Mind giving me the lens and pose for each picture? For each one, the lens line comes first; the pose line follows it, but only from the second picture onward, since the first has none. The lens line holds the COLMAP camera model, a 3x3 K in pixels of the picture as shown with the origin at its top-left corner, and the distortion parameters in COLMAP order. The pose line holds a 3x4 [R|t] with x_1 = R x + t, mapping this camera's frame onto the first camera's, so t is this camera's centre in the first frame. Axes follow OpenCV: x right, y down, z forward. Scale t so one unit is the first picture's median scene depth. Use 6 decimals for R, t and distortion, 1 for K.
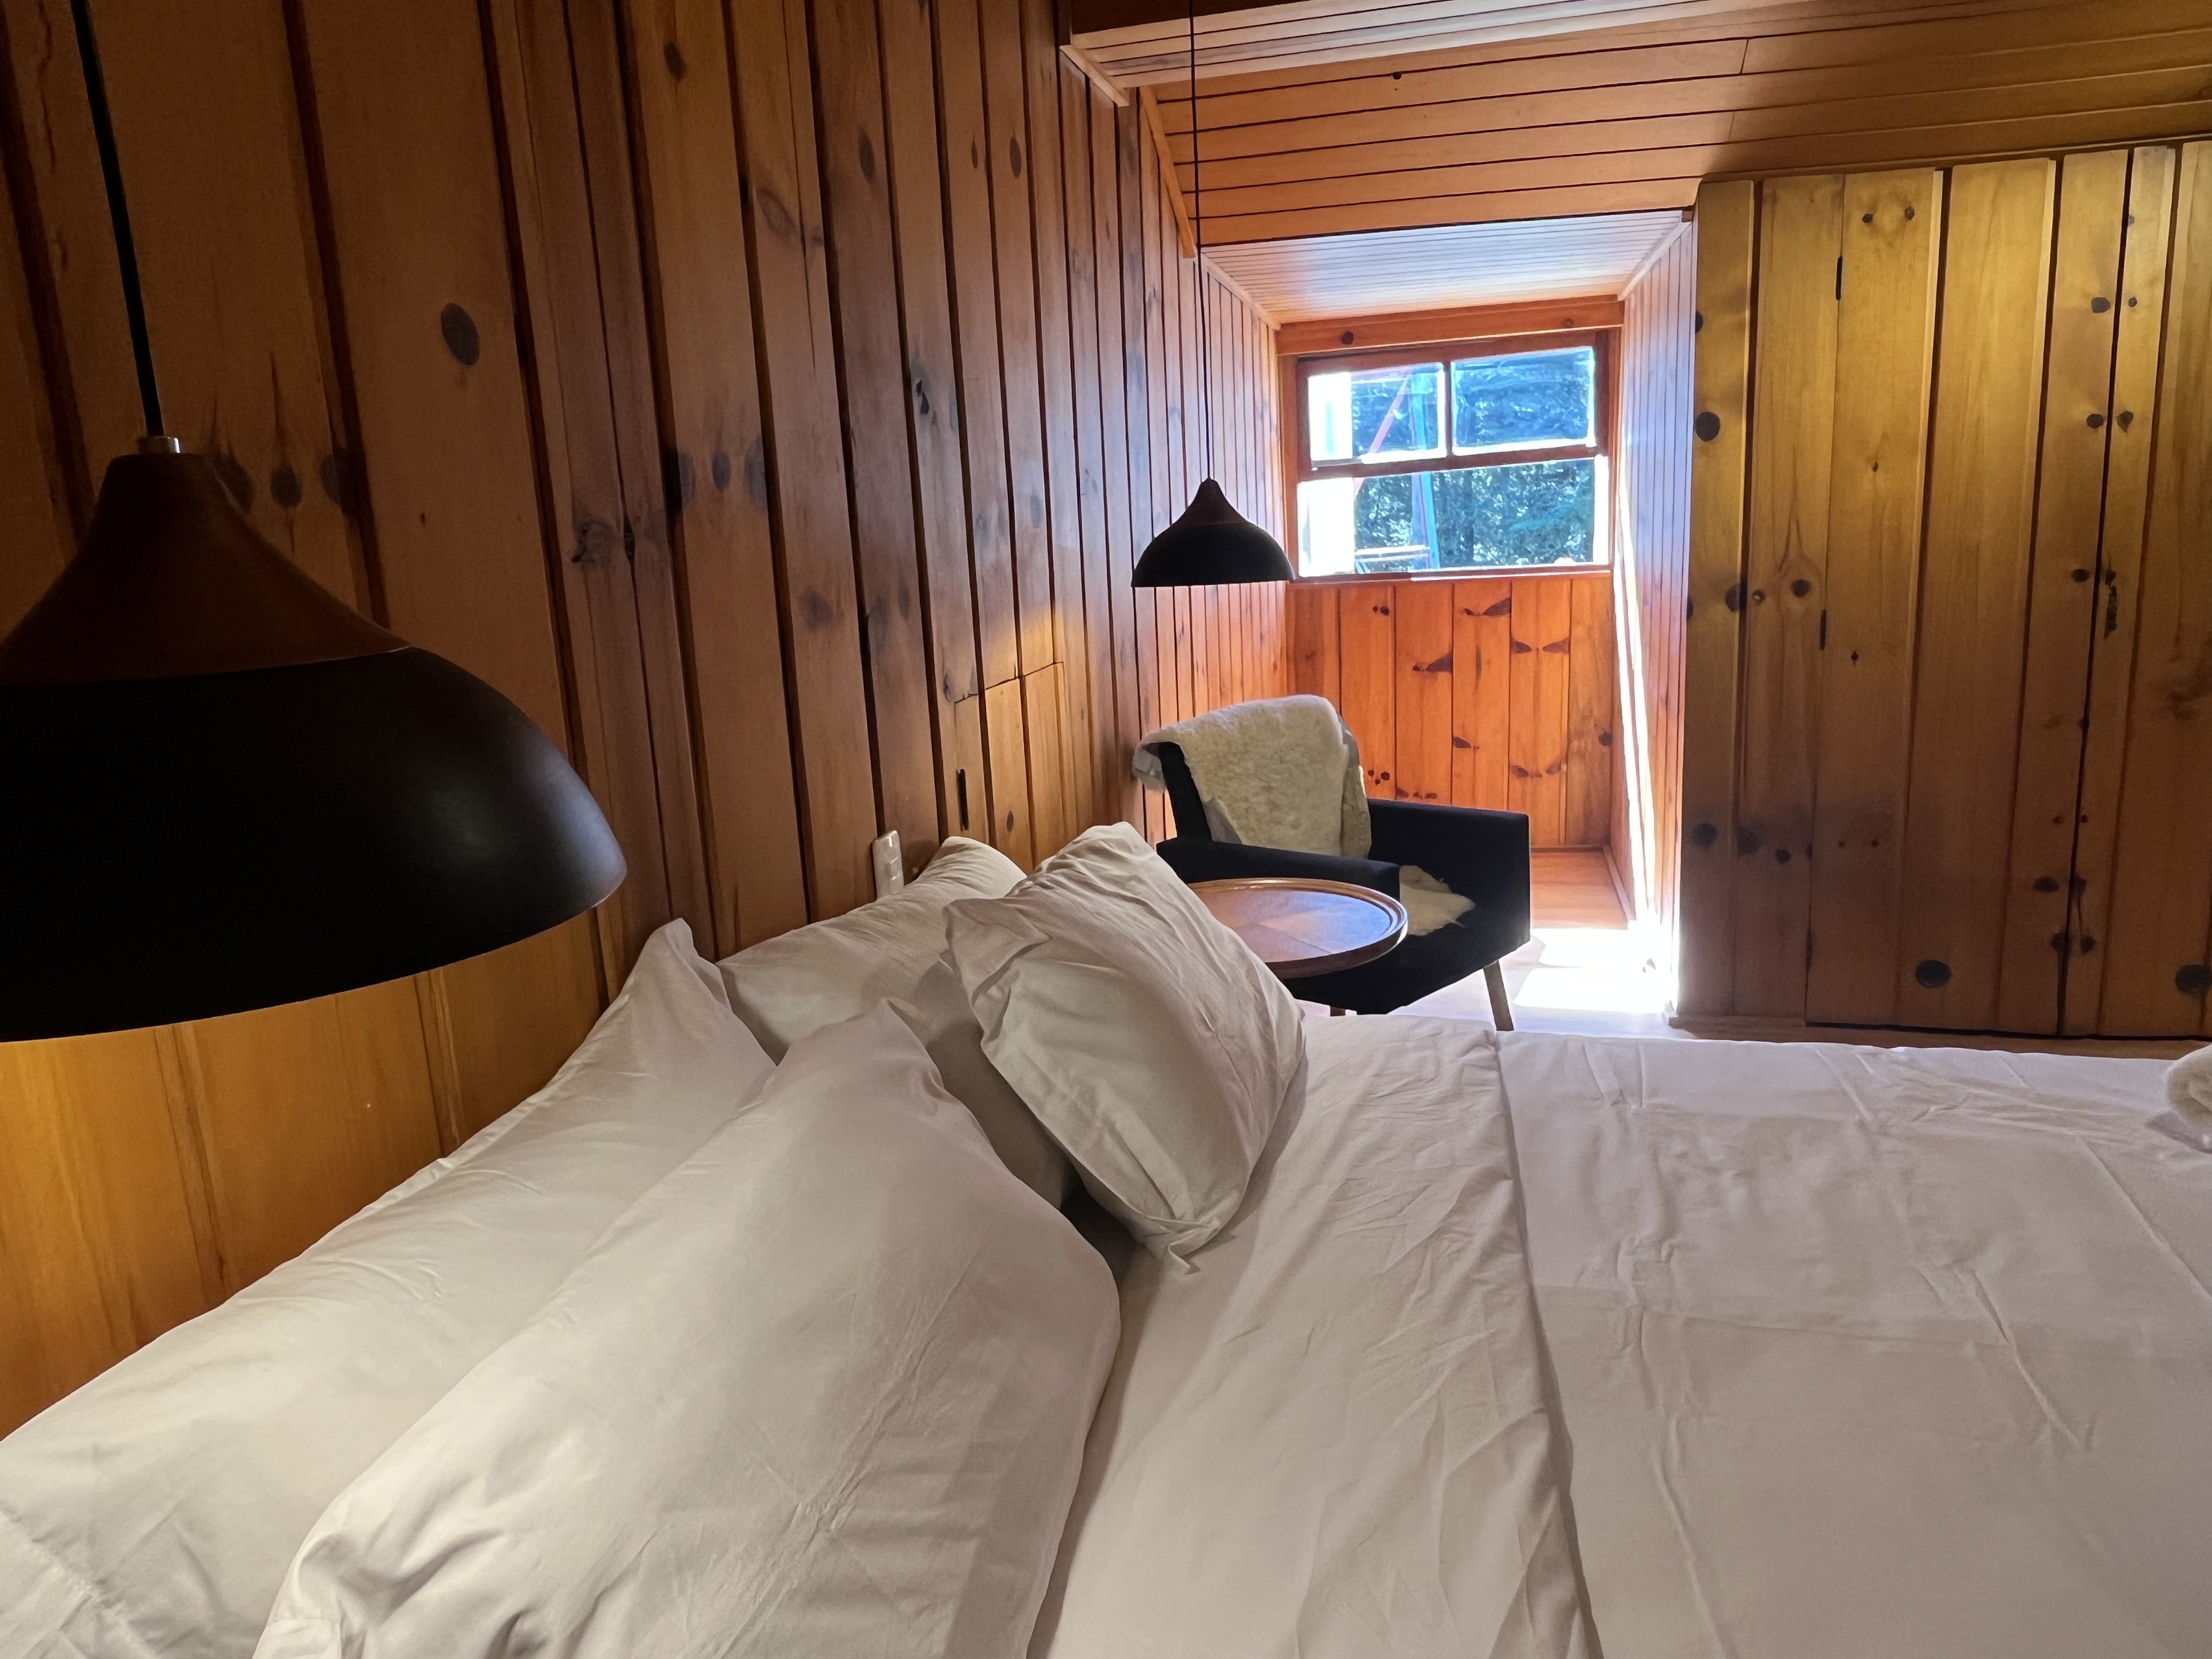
lens RADIAL K [[1451.7, 0, 1071.3], [0, 1451.7, 824.9], [0, 0, 1]] dist [0.002271, 0.000007]
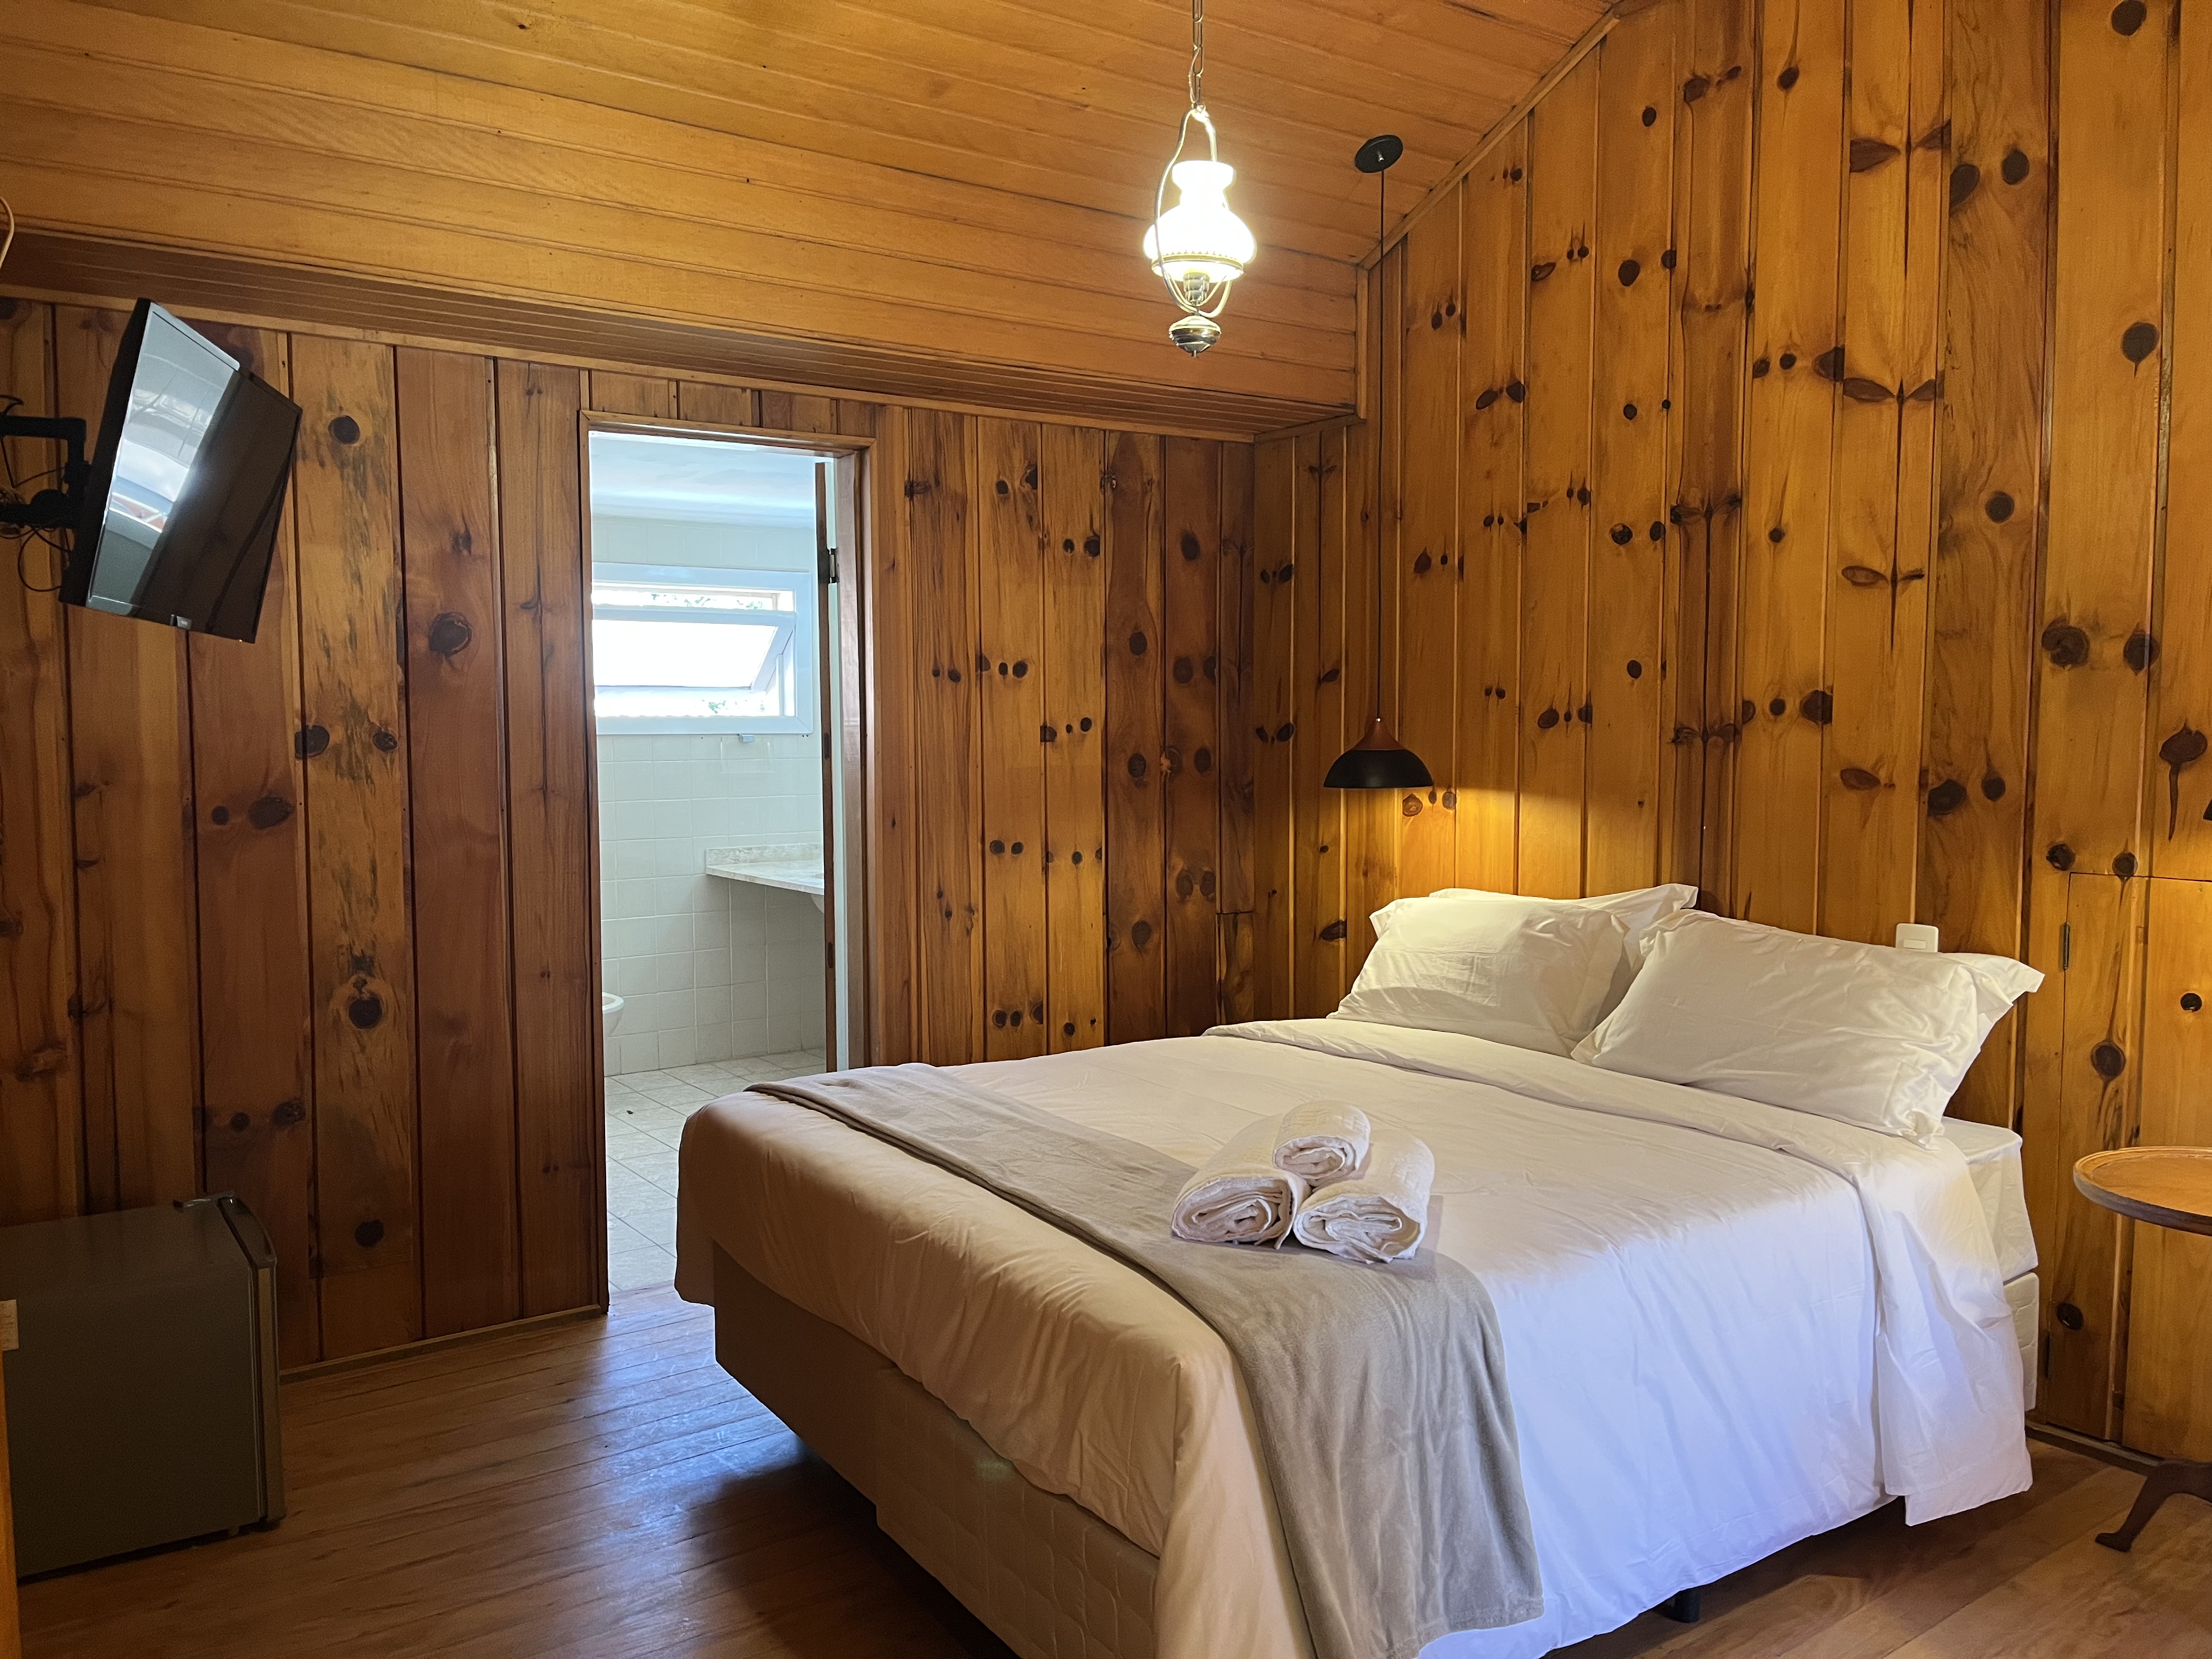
lens RADIAL K [[1668.5, 0, 1097.6], [0, 1668.5, 834.4], [0, 0, 1]] dist [0.038142, -0.048458]
pose [[-0.627044, 0.114402, -0.770538, 1.120109], [-0.120995, 0.962849, 0.241416, -0.257378], [0.769530, 0.244610, -0.589906, 0.825244]]
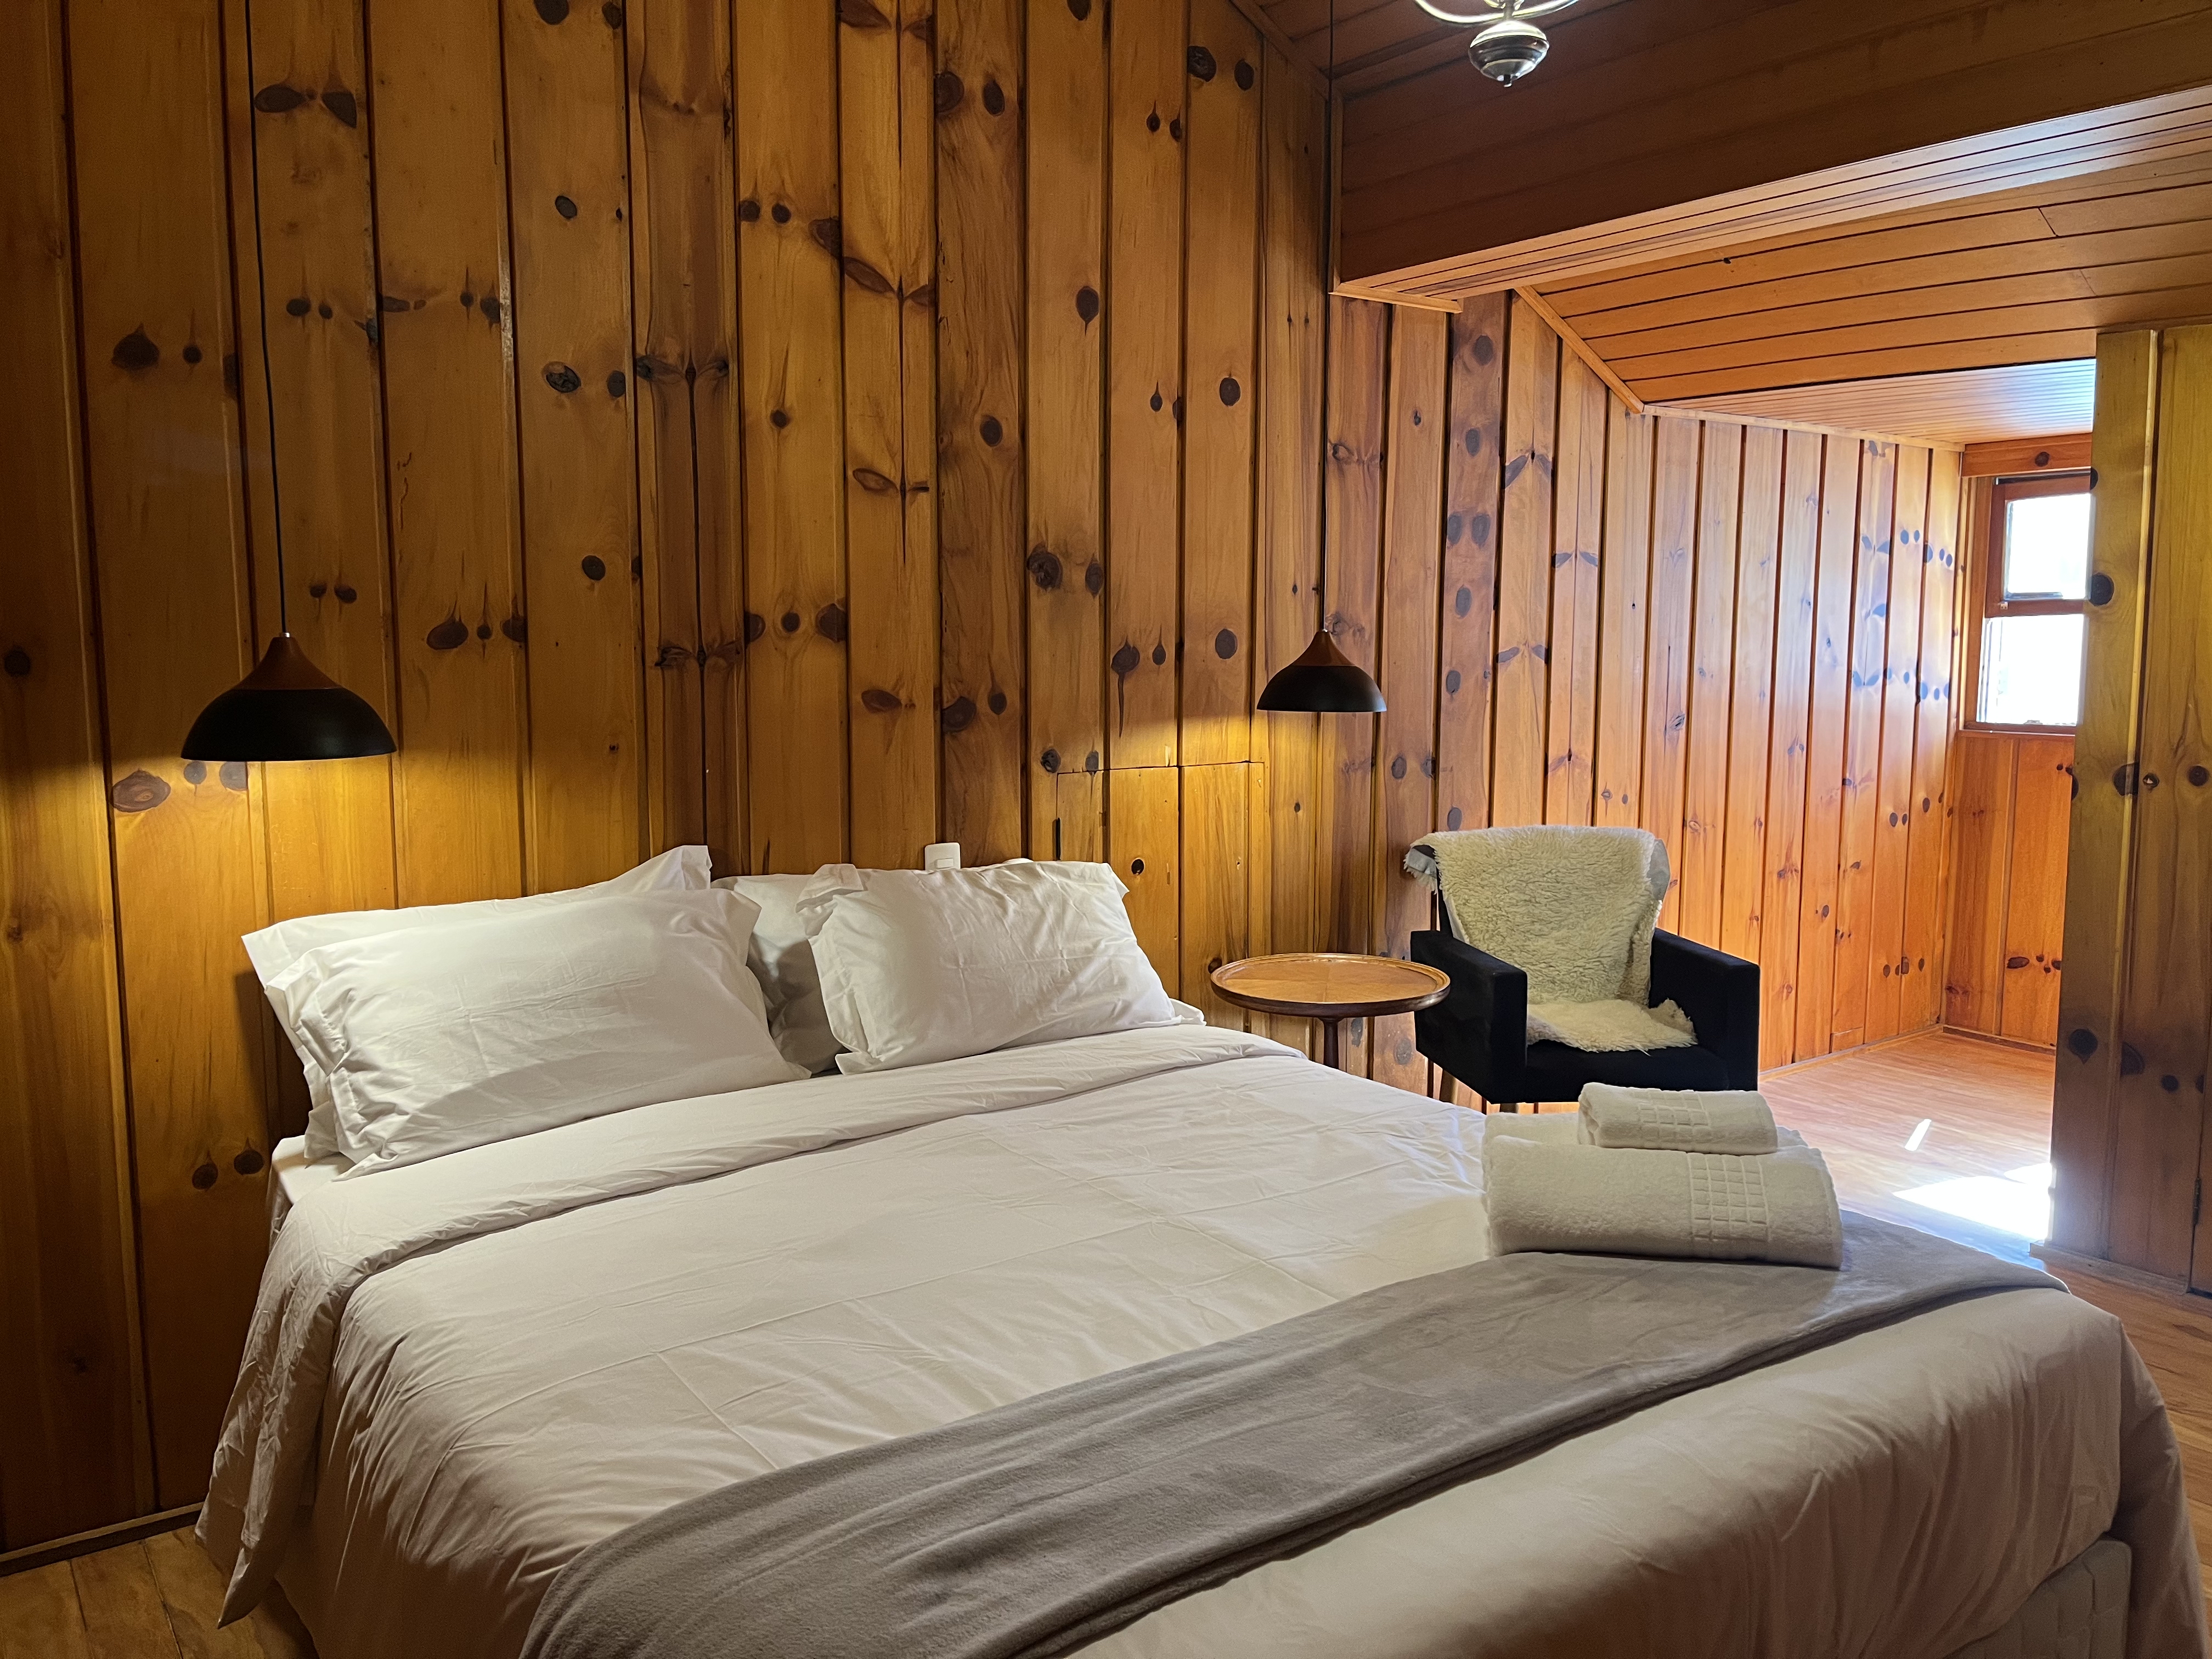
lens RADIAL K [[1668.5, 0, 1096.0], [0, 1668.5, 830.2], [0, 0, 1]] dist [0.038142, -0.048458]
pose [[0.782527, 0.125535, -0.609830, 0.675495], [-0.168558, 0.985601, -0.013403, -0.006956], [0.599366, 0.113280, 0.792419, -0.215532]]
